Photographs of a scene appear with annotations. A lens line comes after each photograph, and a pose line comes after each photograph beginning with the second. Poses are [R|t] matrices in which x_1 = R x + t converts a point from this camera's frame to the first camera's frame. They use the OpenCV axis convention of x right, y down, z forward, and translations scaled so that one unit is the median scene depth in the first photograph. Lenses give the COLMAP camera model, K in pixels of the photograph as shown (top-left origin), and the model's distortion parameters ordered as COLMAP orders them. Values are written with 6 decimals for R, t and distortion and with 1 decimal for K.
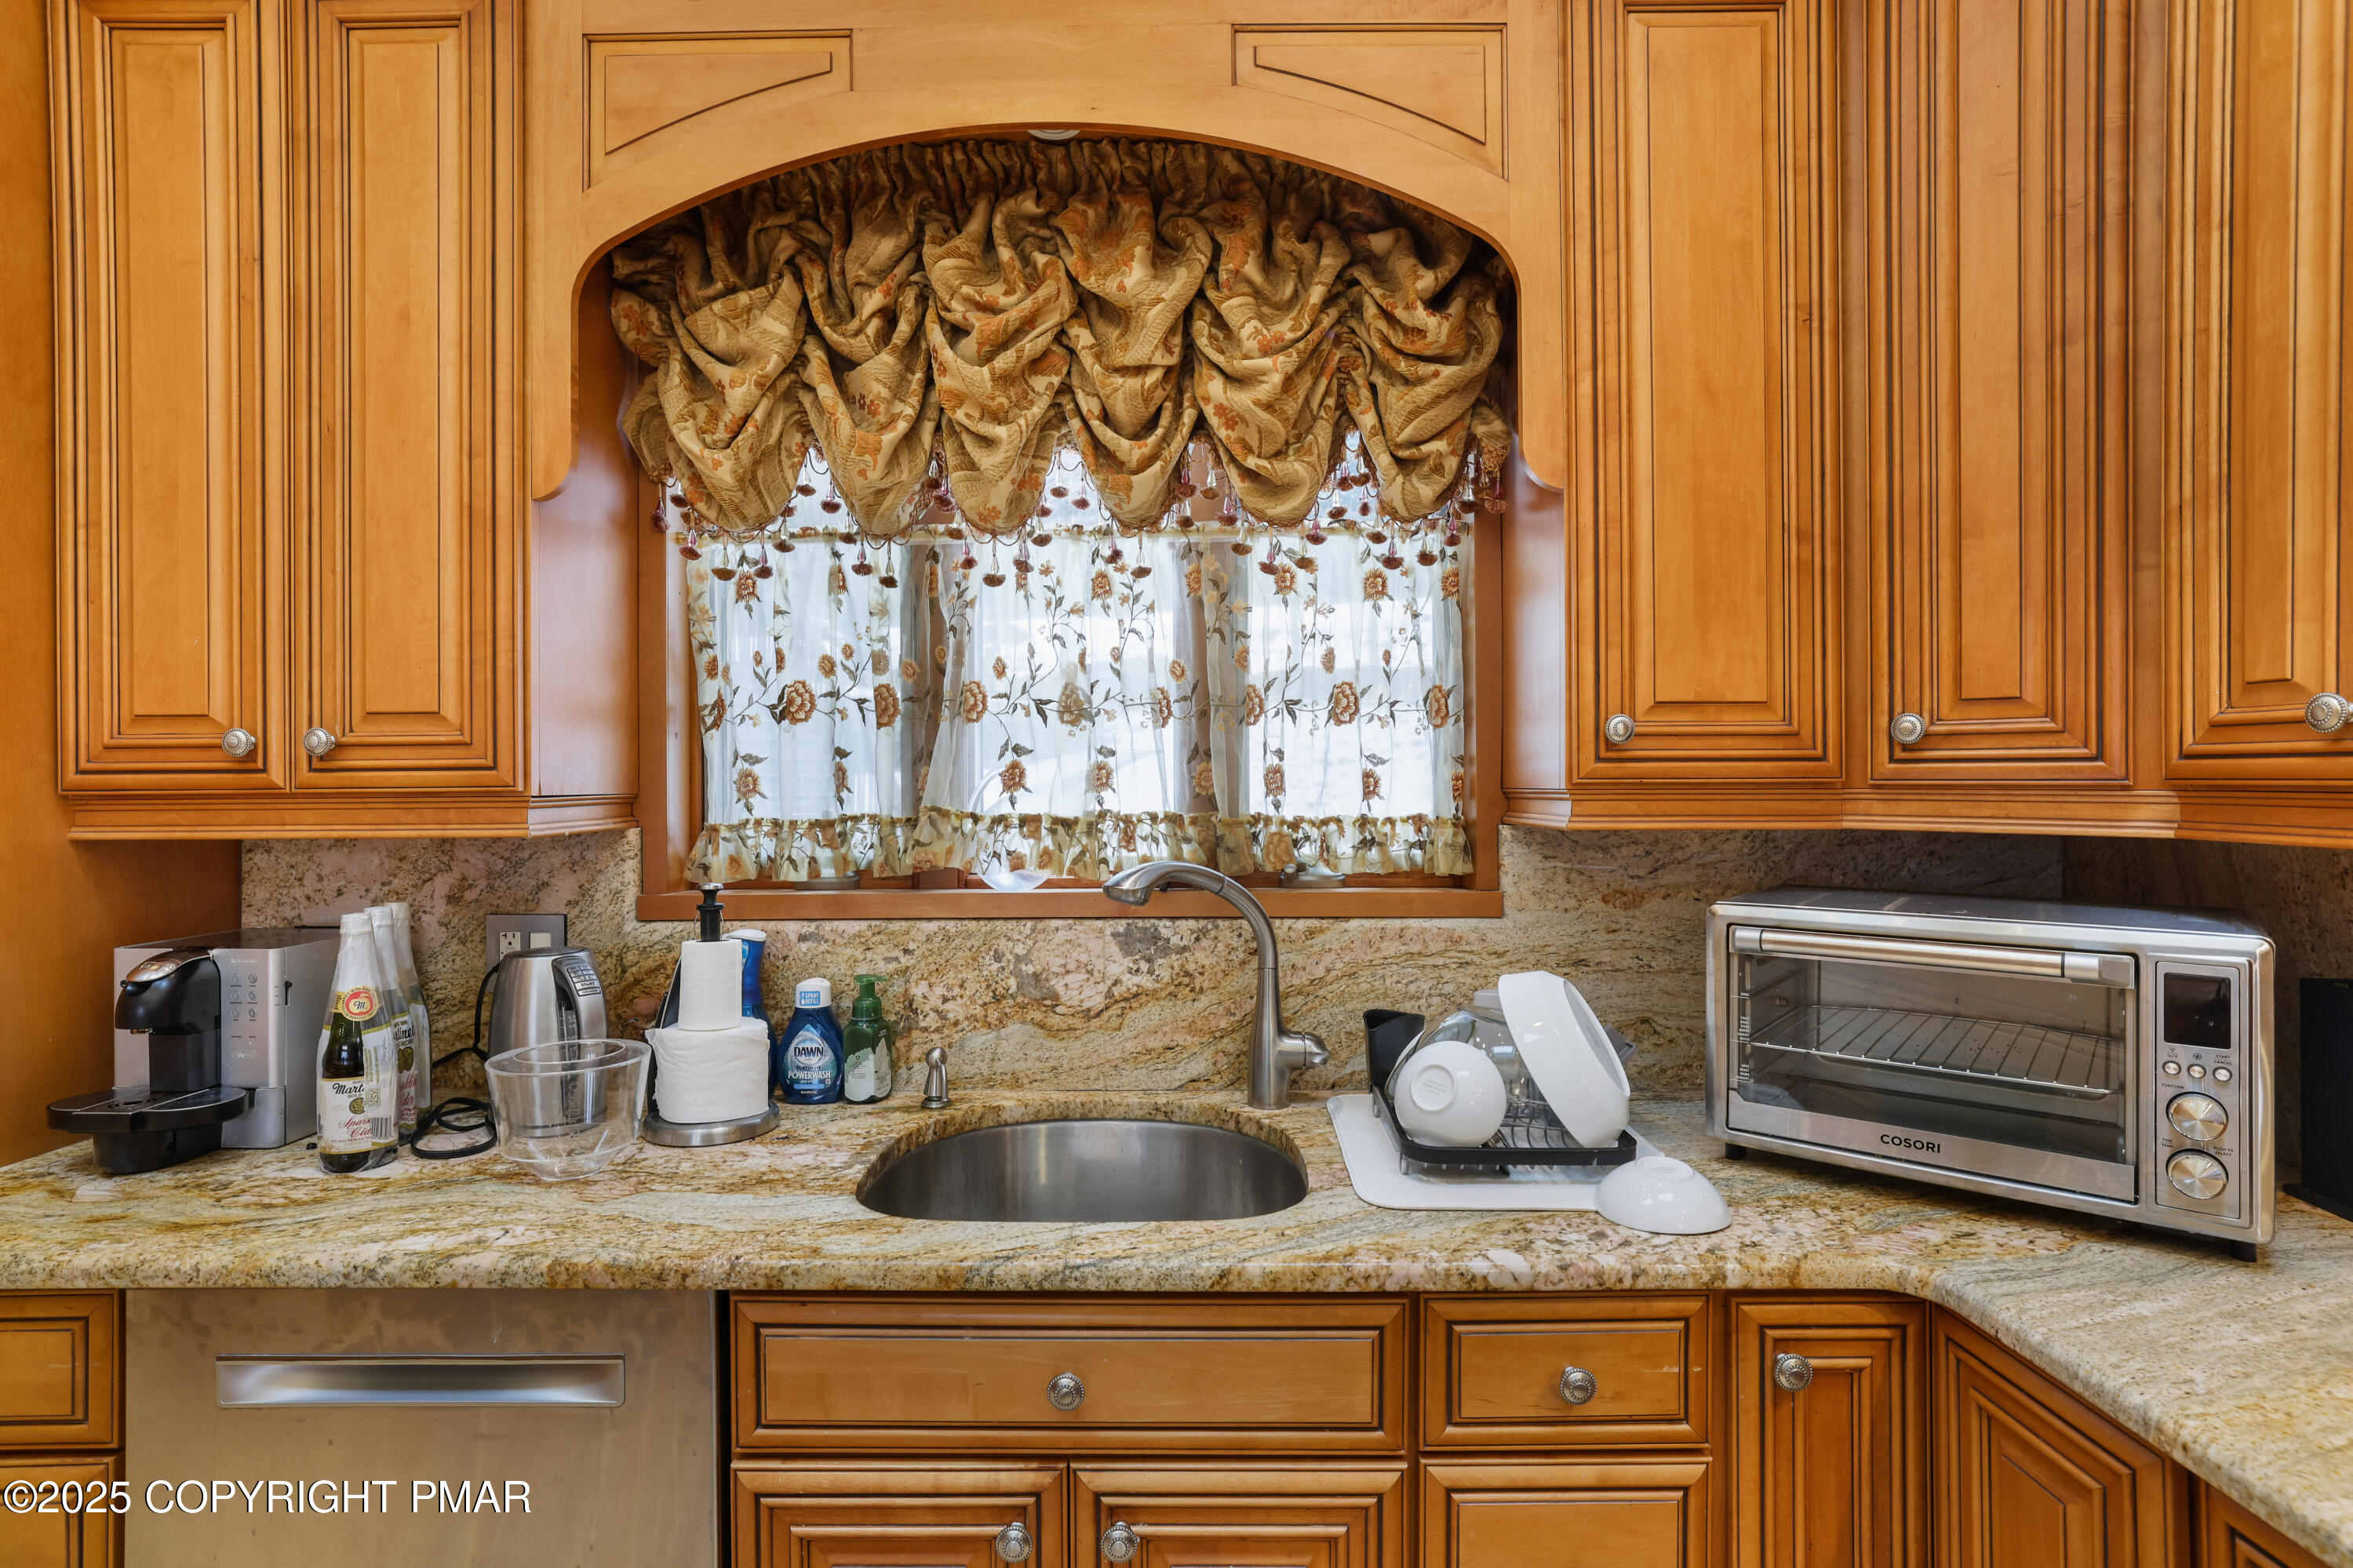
lens RADIAL K [[1153.8, 0, 1179.5], [0, 1153.8, 784.7], [0, 0, 1]] dist [-0.038653, 0.022143]
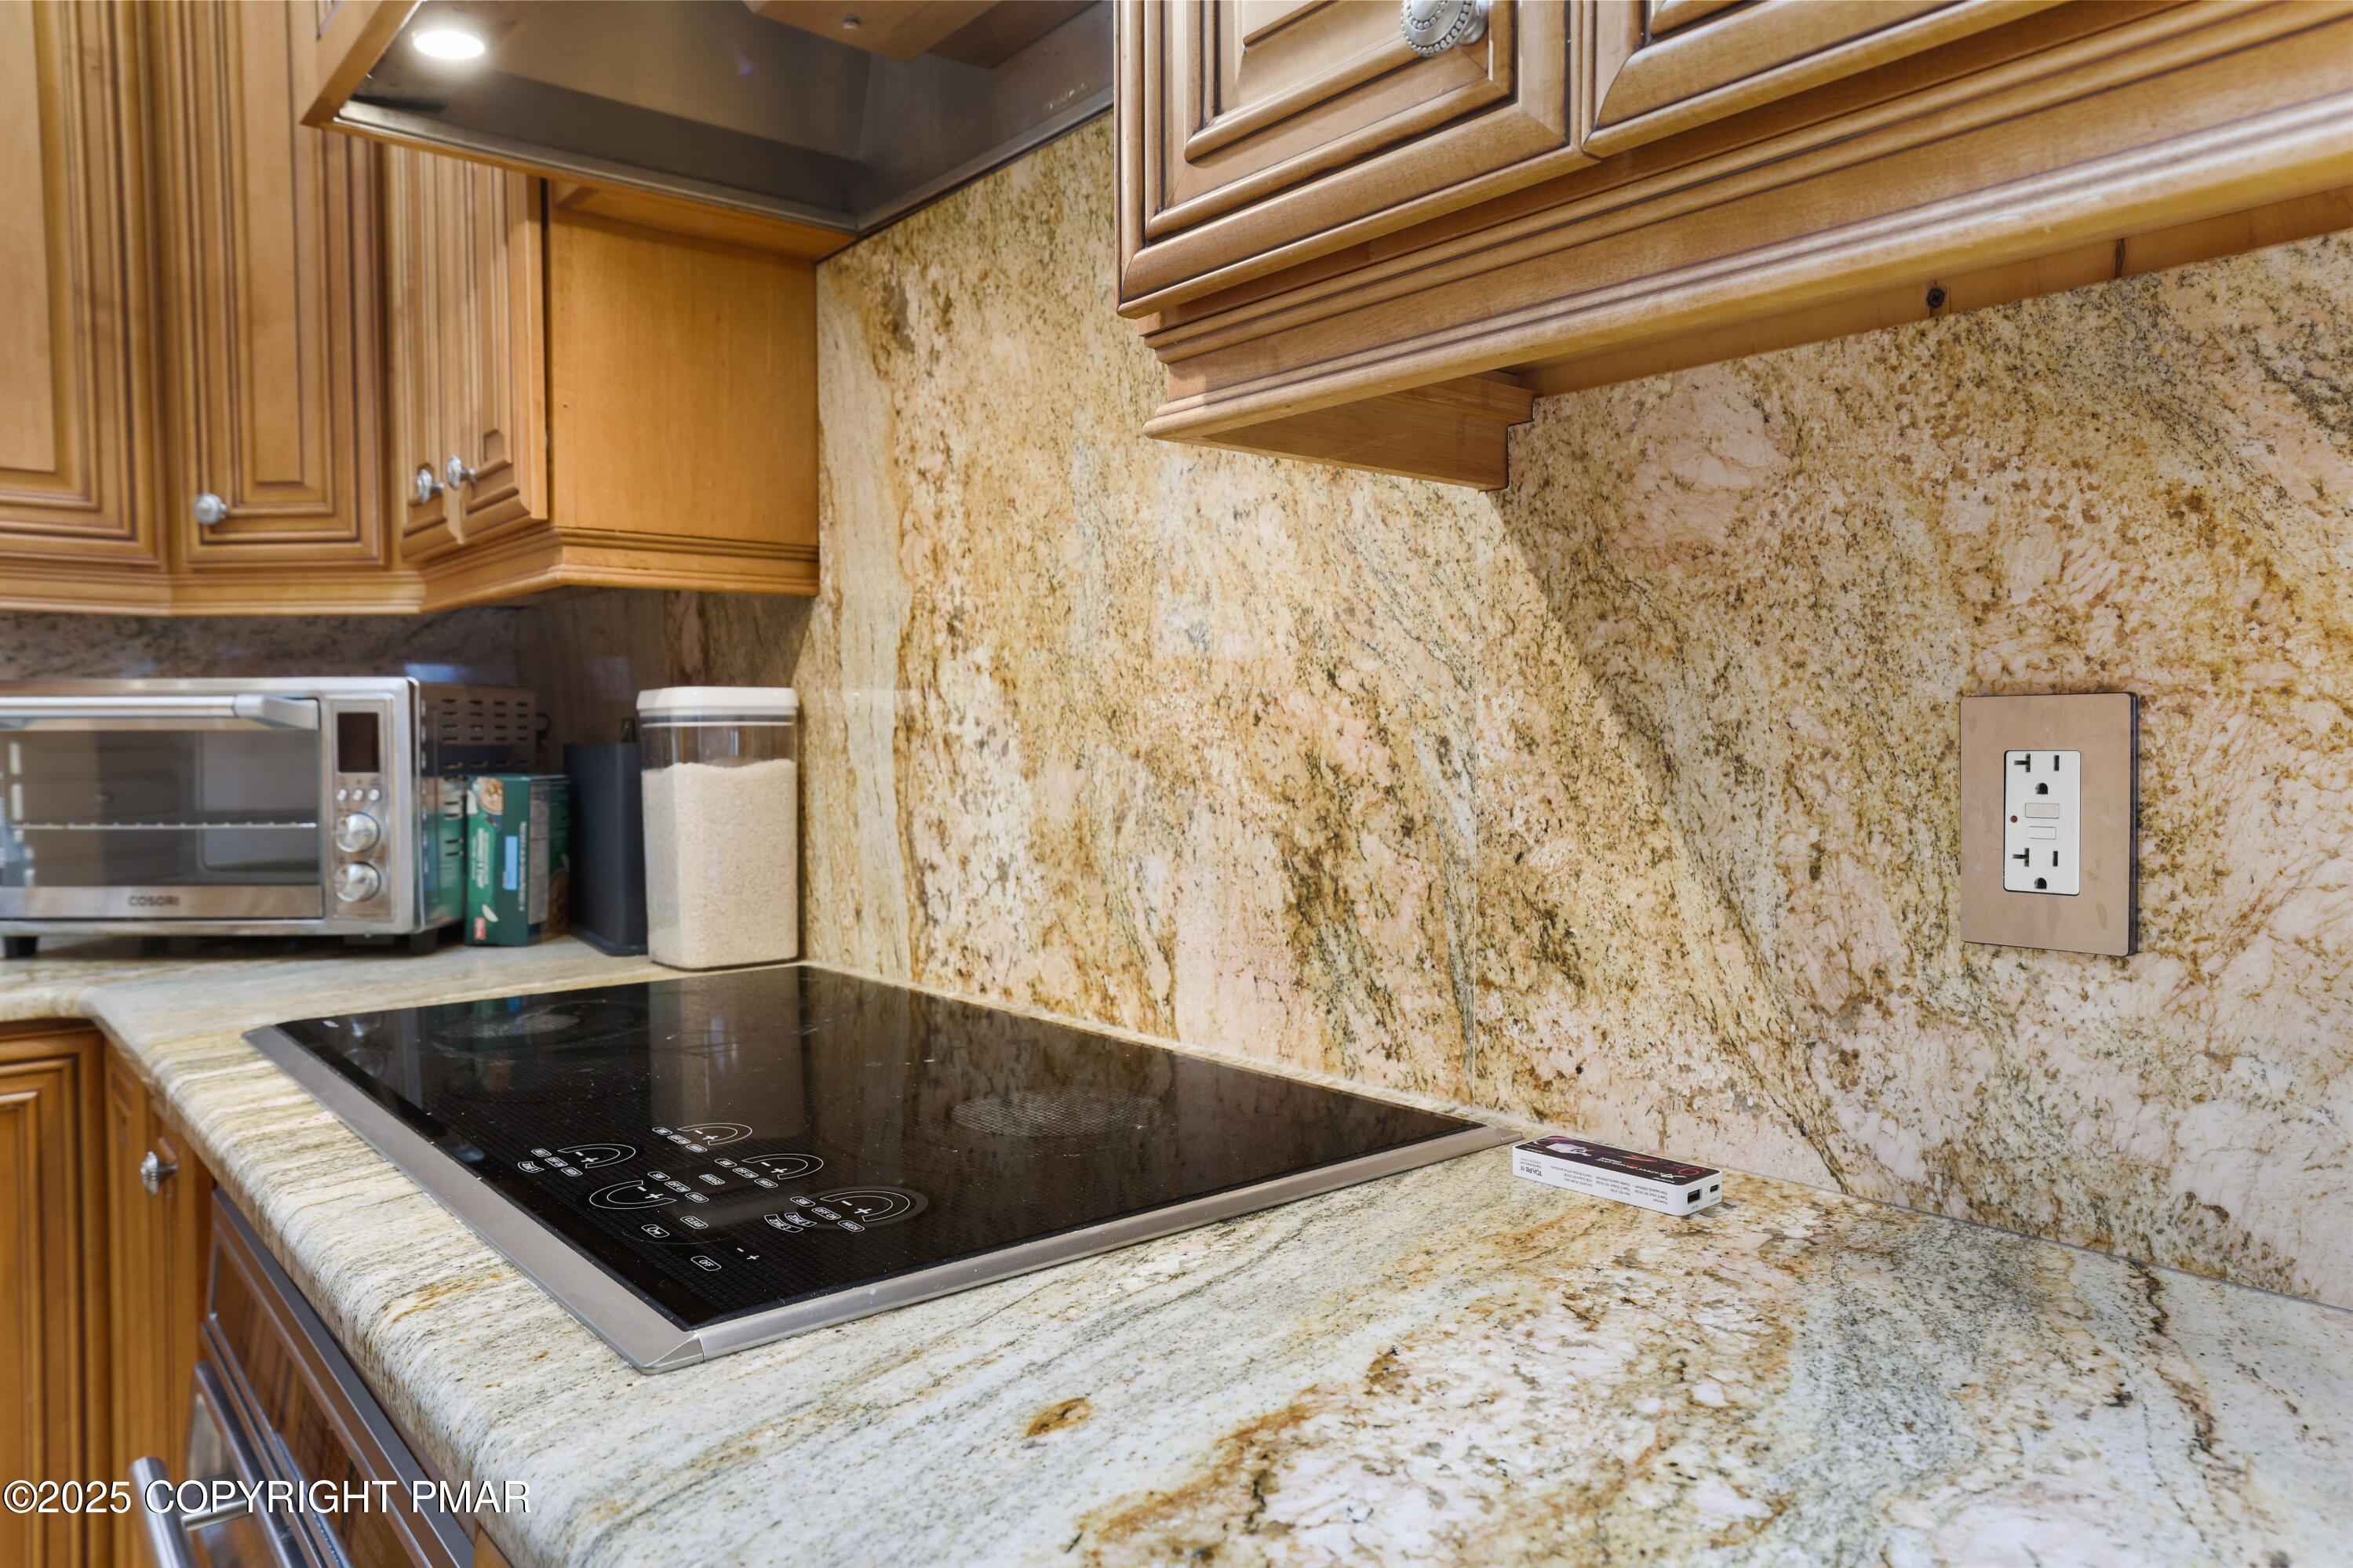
lens RADIAL K [[1566.9, 0, 1180.8], [0, 1566.9, 775.5], [0, 0, 1]] dist [-0.003647, 0.027365]
pose [[0.772783, -0.019881, 0.634359, 0.484497], [0.008294, 0.999740, 0.021229, 0.188936], [-0.634617, -0.011144, 0.772747, -0.713226]]
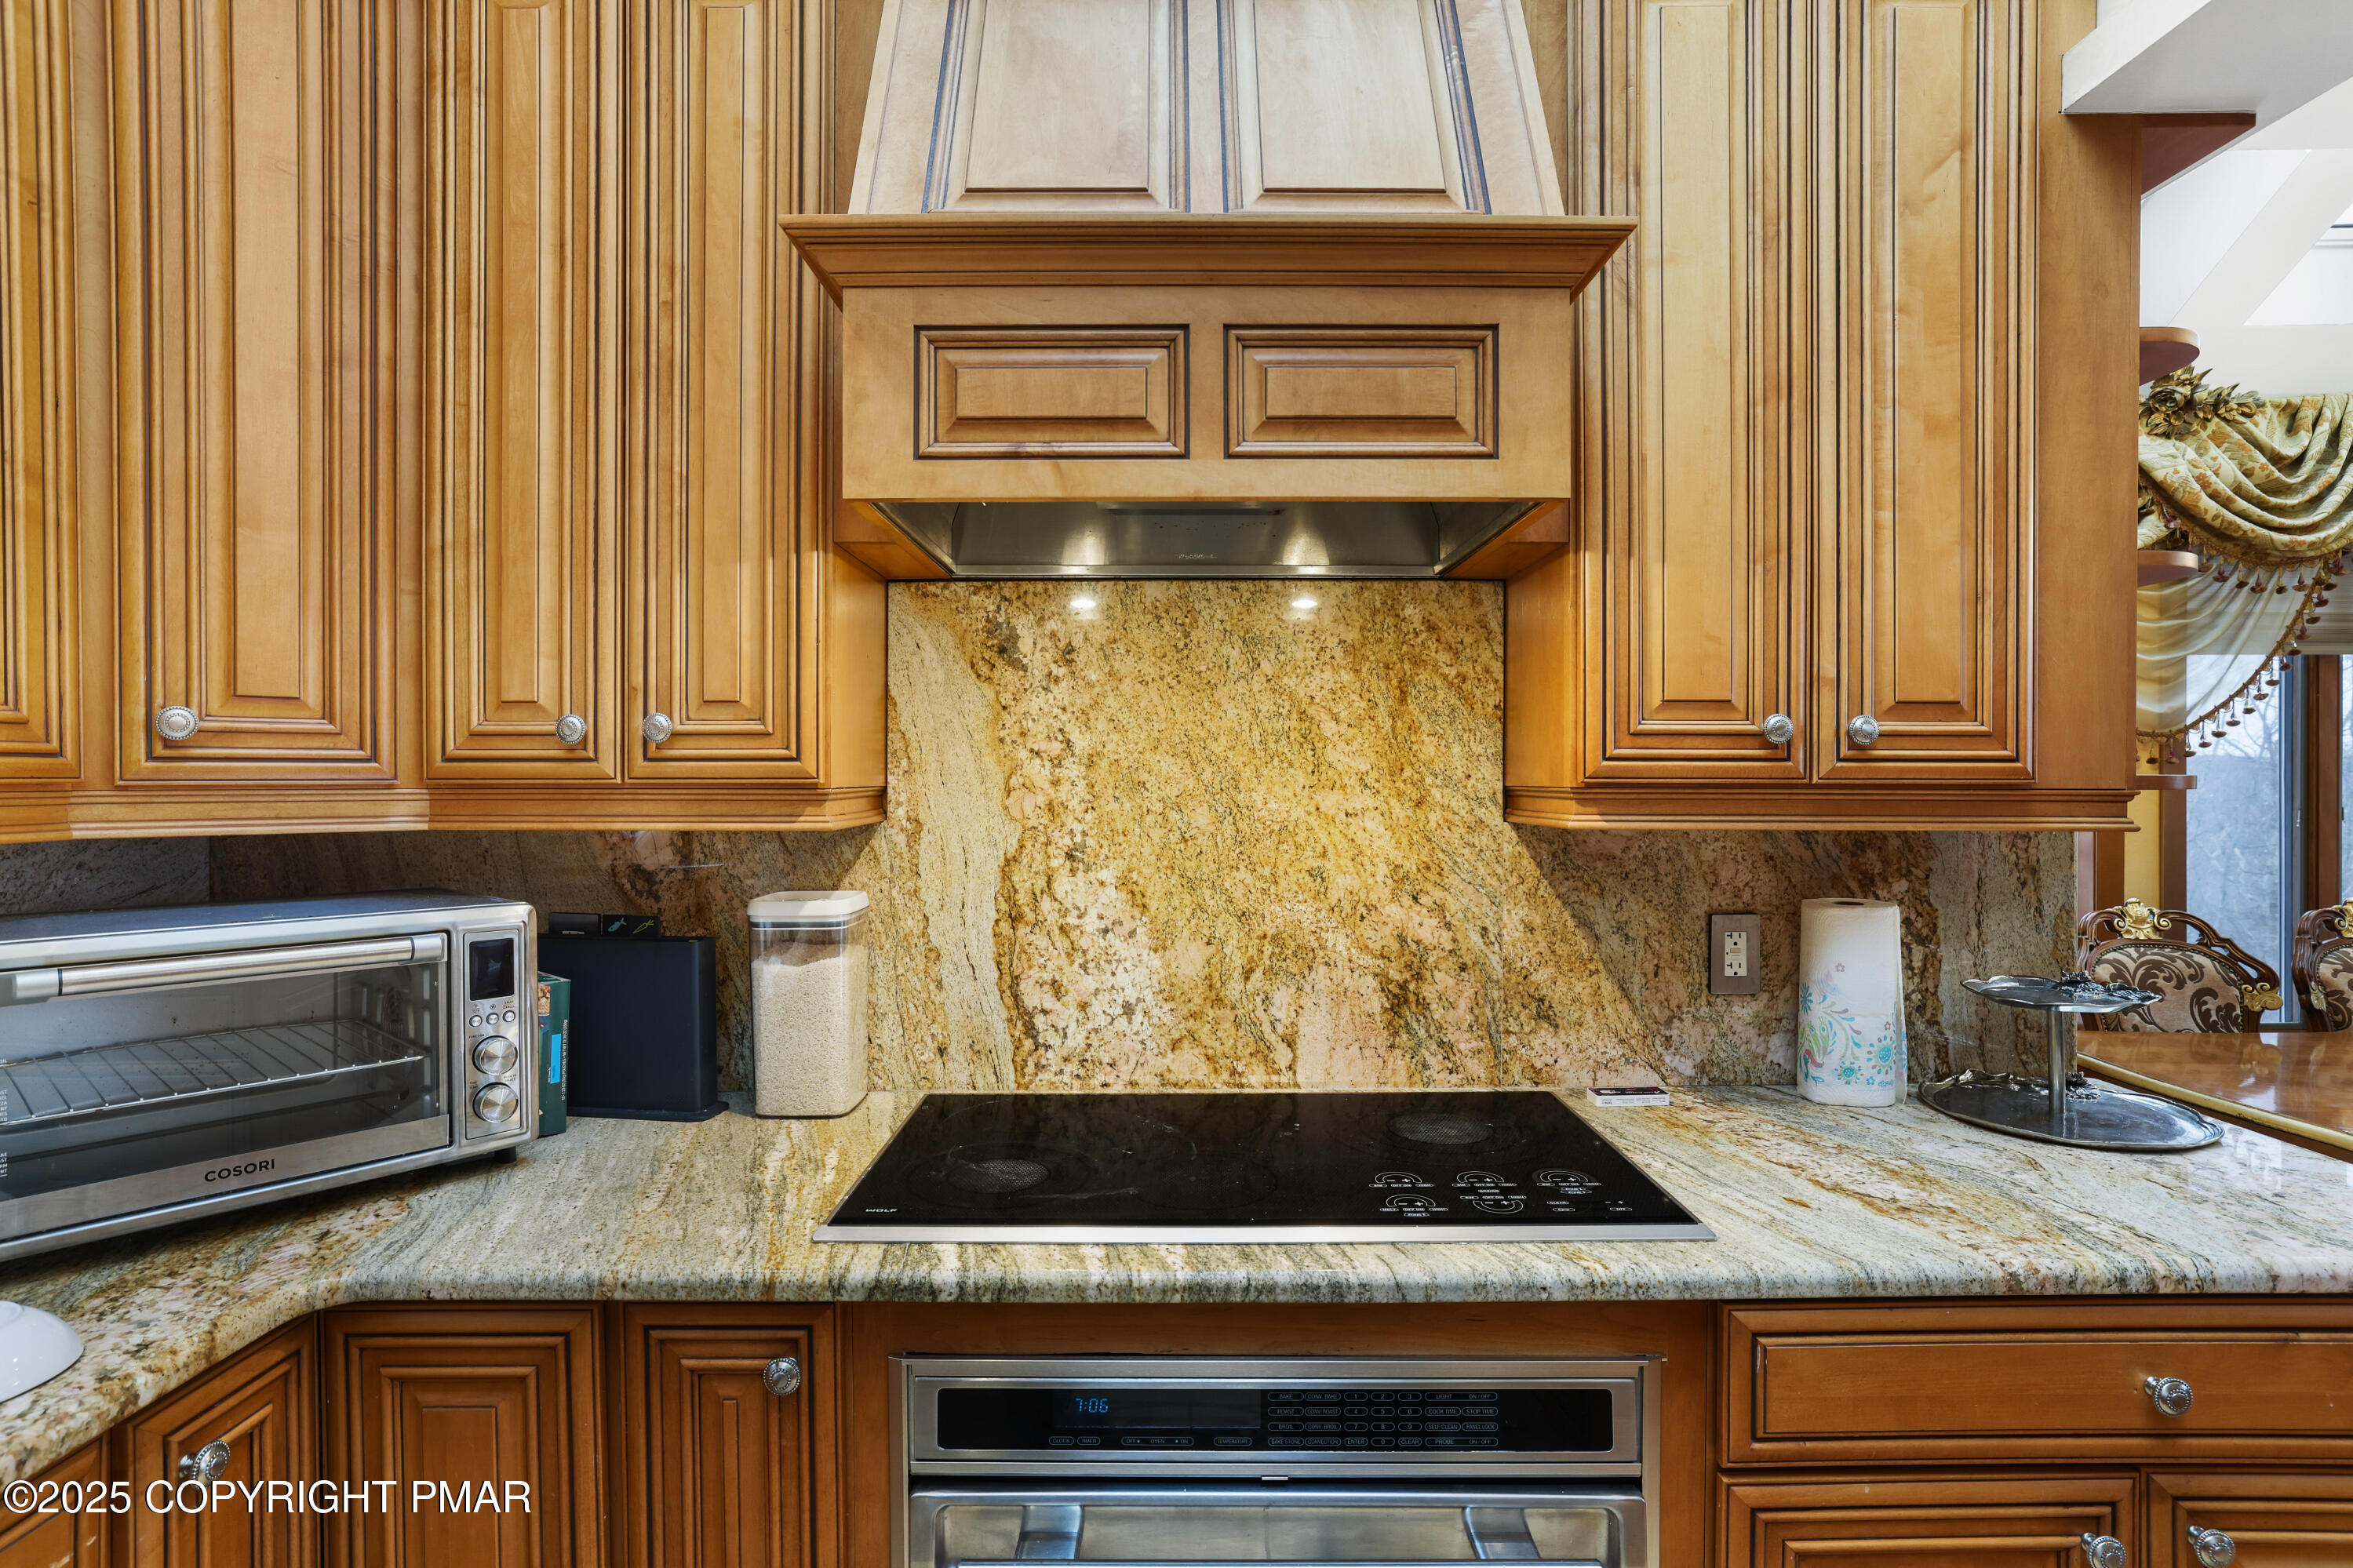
lens RADIAL K [[1153.8, 0, 1179.5], [0, 1153.8, 784.7], [0, 0, 1]] dist [-0.038653, 0.022143]
pose [[0.003593, -0.006418, 0.999973, -0.295479], [0.005857, 0.999962, 0.006397, -0.002026], [-0.999976, 0.005834, 0.003631, 0.236596]]
